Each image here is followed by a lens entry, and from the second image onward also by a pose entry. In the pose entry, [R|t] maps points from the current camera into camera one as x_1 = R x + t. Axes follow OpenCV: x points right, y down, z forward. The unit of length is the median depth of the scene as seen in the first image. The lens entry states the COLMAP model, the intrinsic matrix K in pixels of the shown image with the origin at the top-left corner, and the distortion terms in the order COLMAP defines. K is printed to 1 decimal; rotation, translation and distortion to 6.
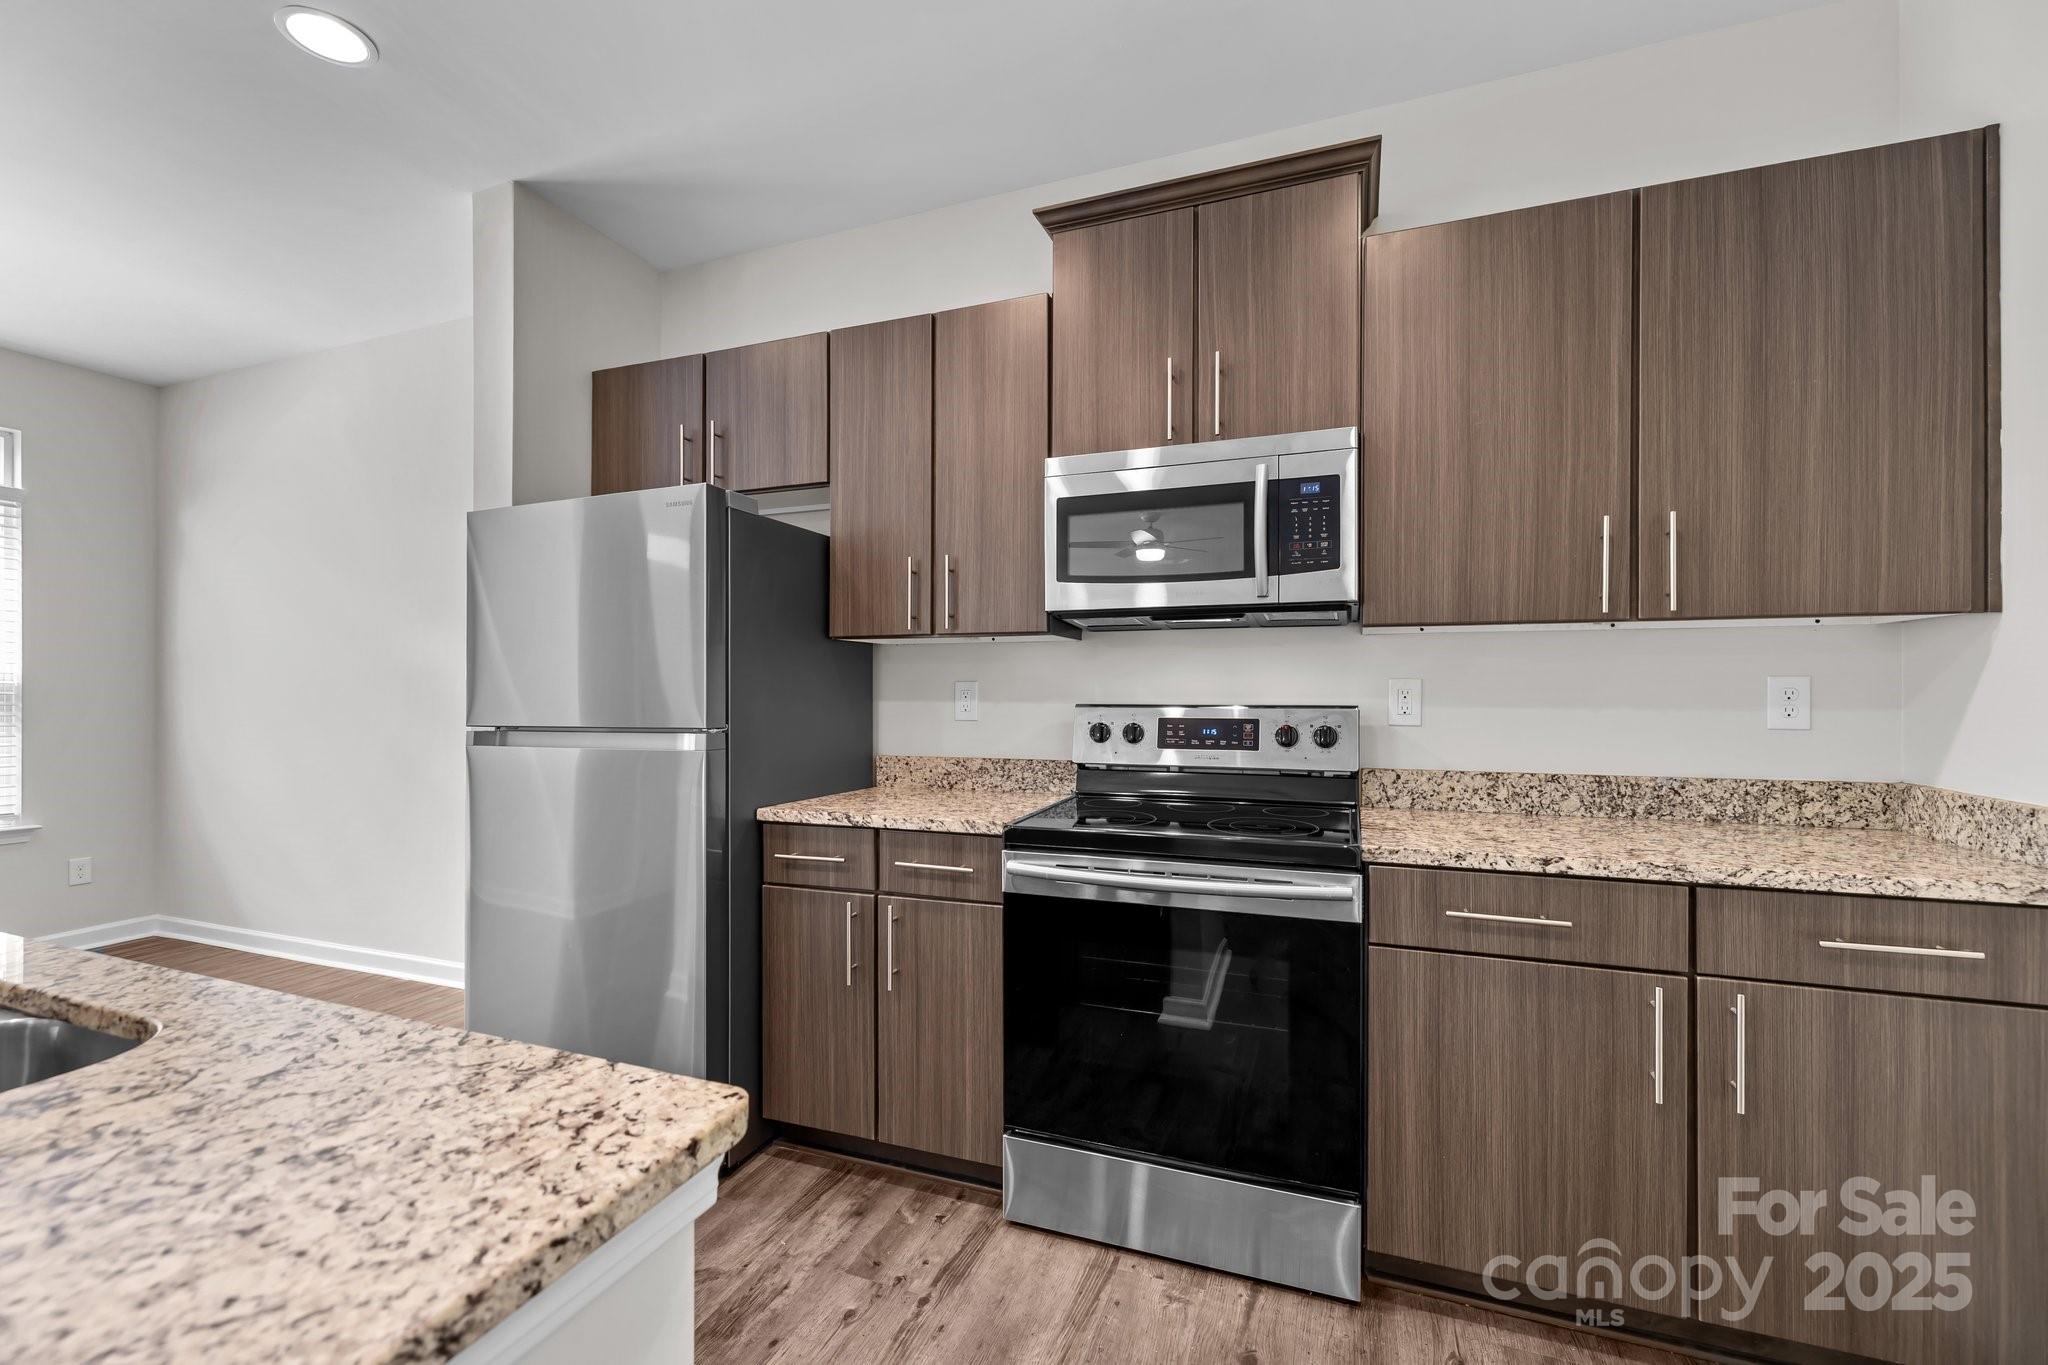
lens RADIAL K [[880.6, 0, 1006.2], [0, 880.6, 687.6], [0, 0, 1]] dist [-0.000172, -0.000338]
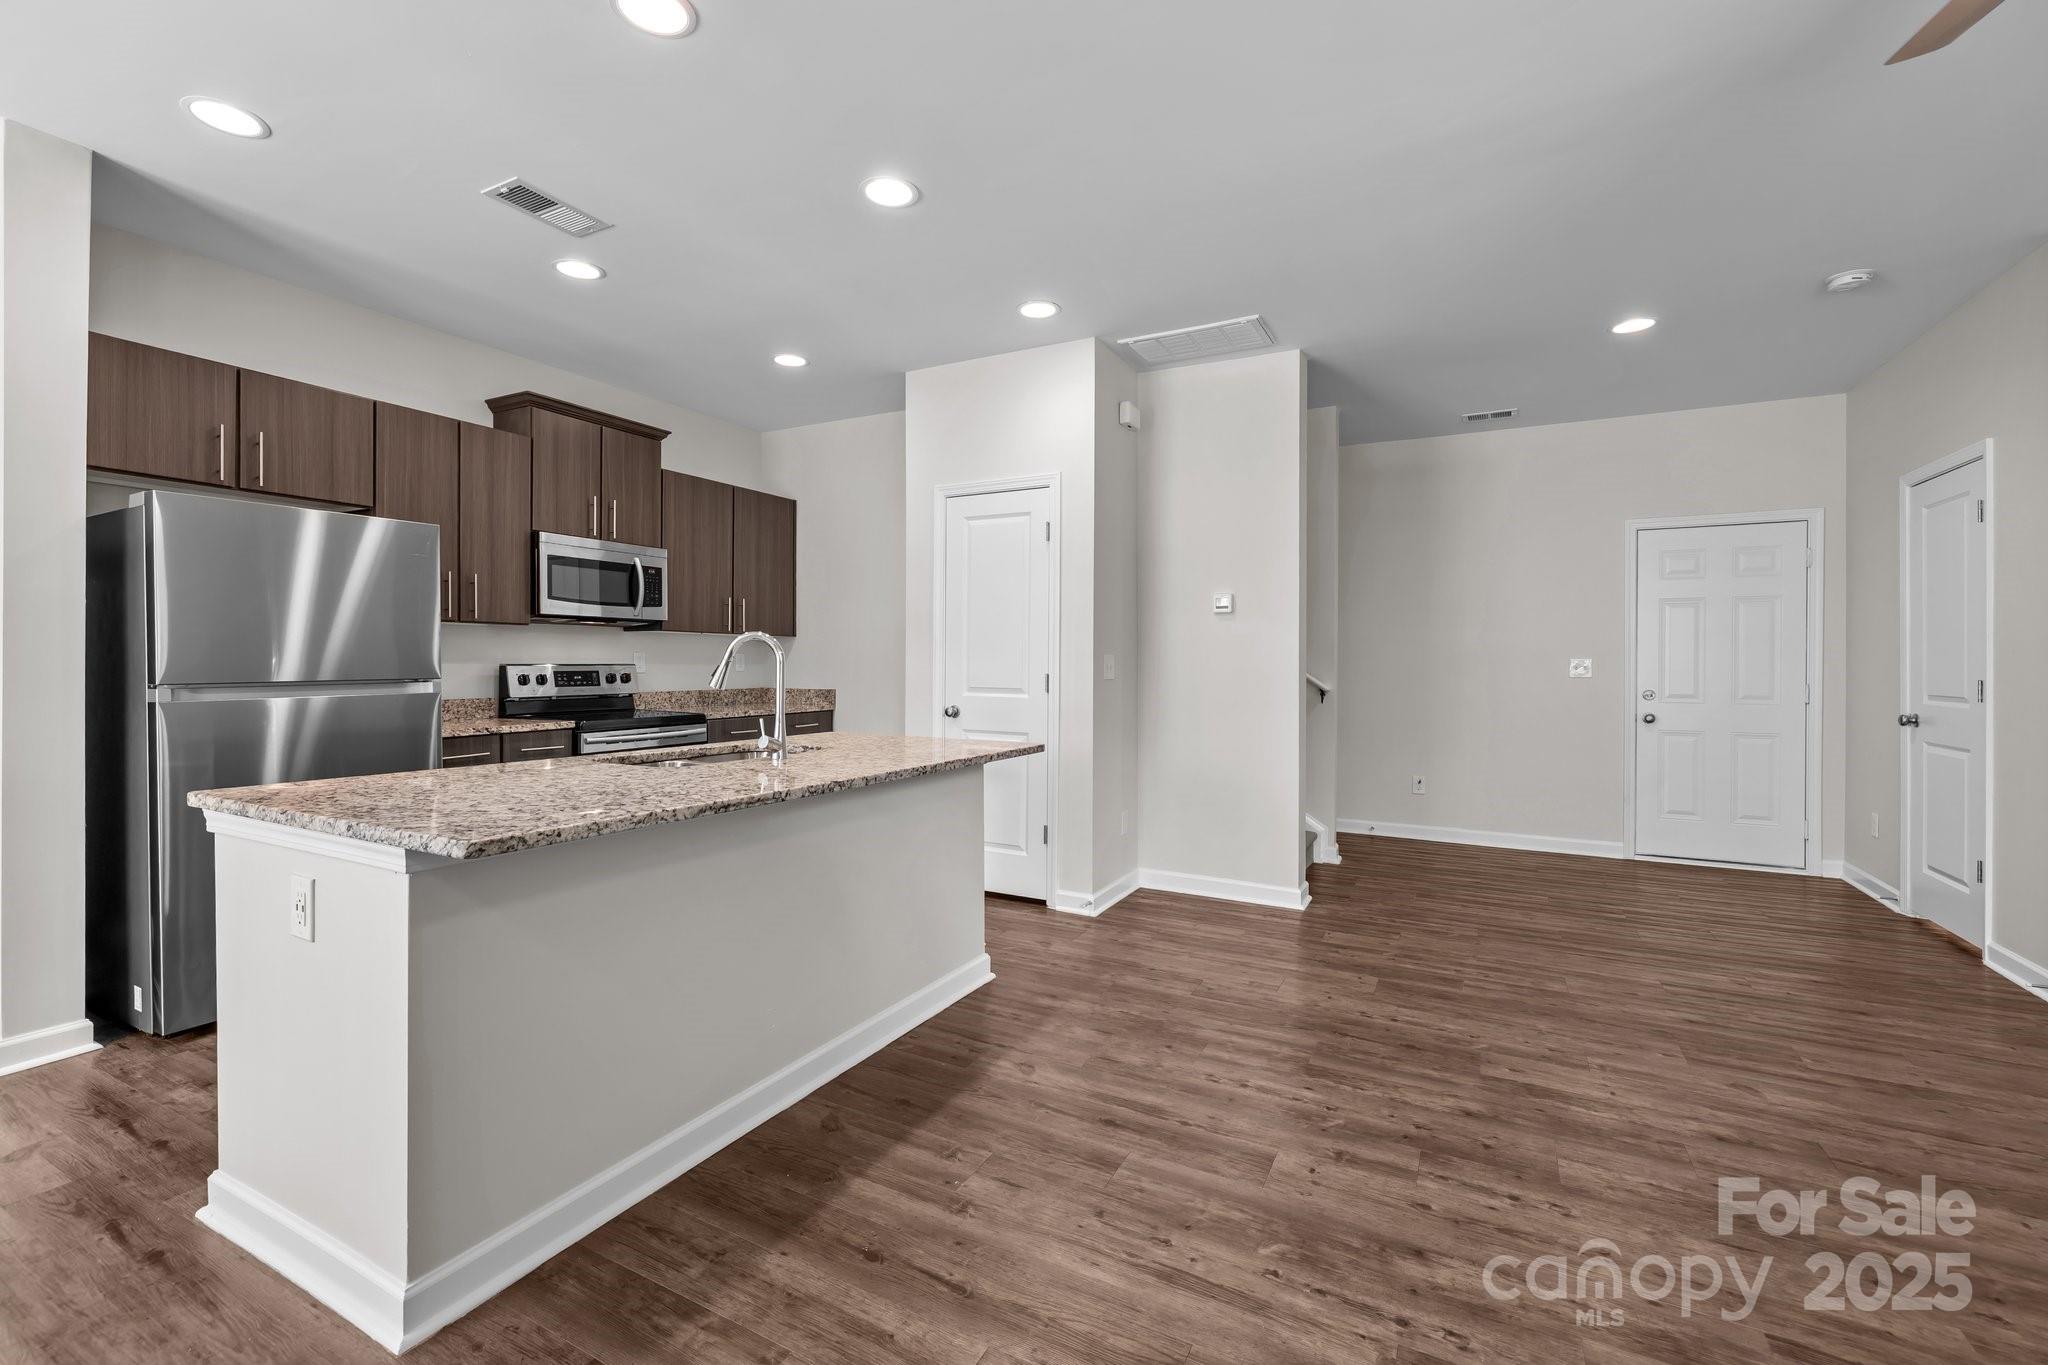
lens RADIAL K [[880.6, 0, 1012.4], [0, 880.6, 665.4], [0, 0, 1]] dist [-0.000172, -0.000338]
pose [[0.118137, -0.002985, 0.992993, -1.776124], [-0.007040, 0.999968, 0.003843, 0.009259], [-0.992972, -0.007445, 0.118112, -0.222157]]
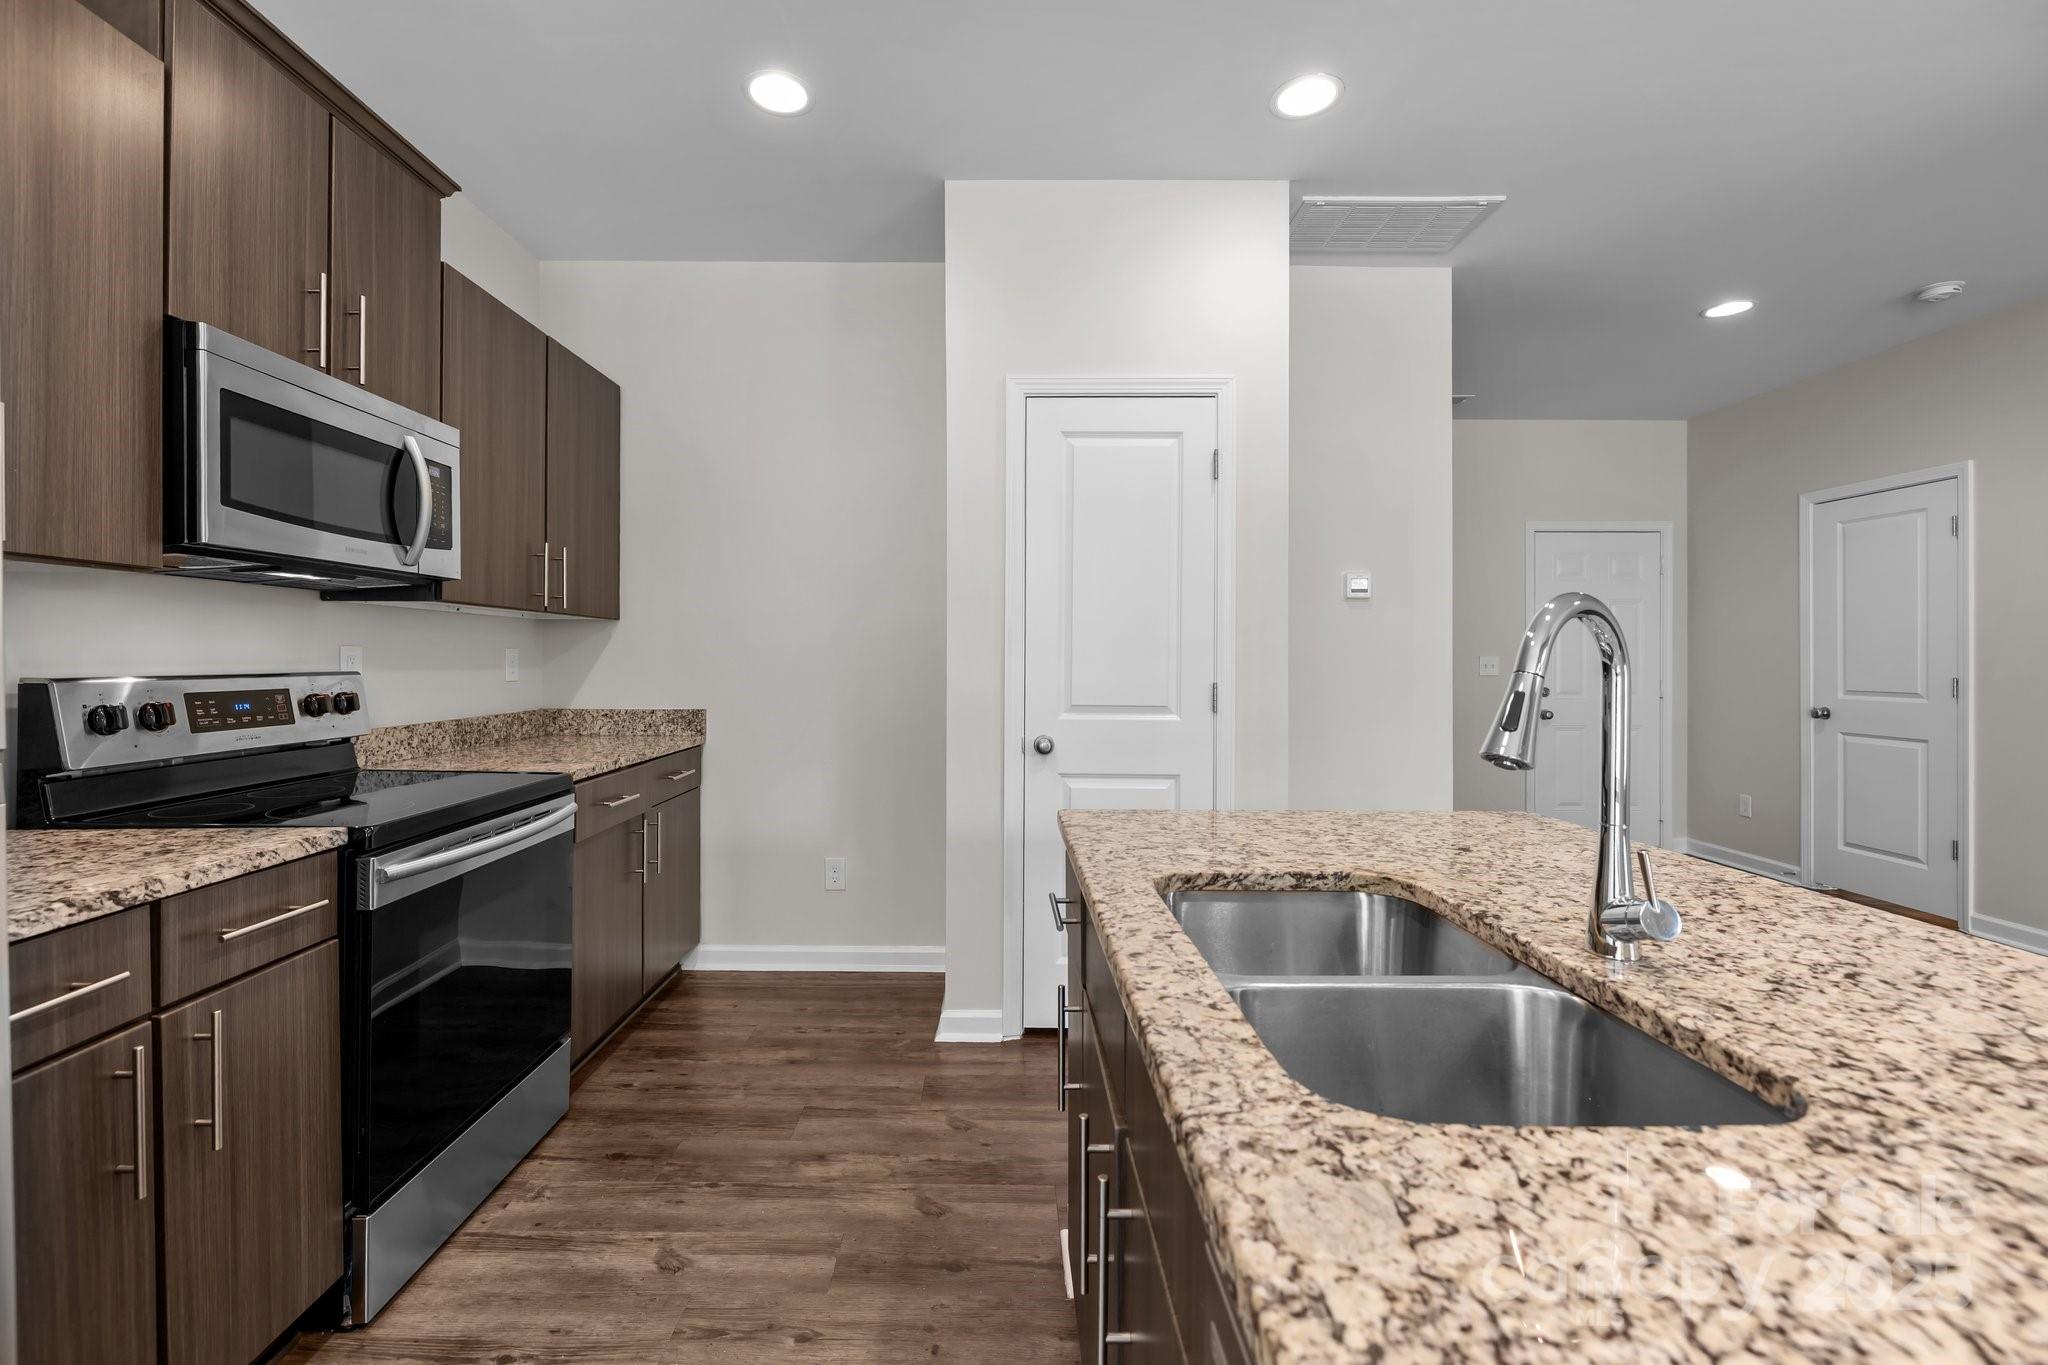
lens RADIAL K [[880.6, 0, 1014.7], [0, 880.6, 659.0], [0, 0, 1]] dist [-0.000172, -0.000338]
pose [[-0.369716, -0.003320, 0.929139, -0.880755], [-0.006058, 0.999981, 0.001163, -0.000028], [-0.929125, -0.005199, -0.369729, 0.695100]]
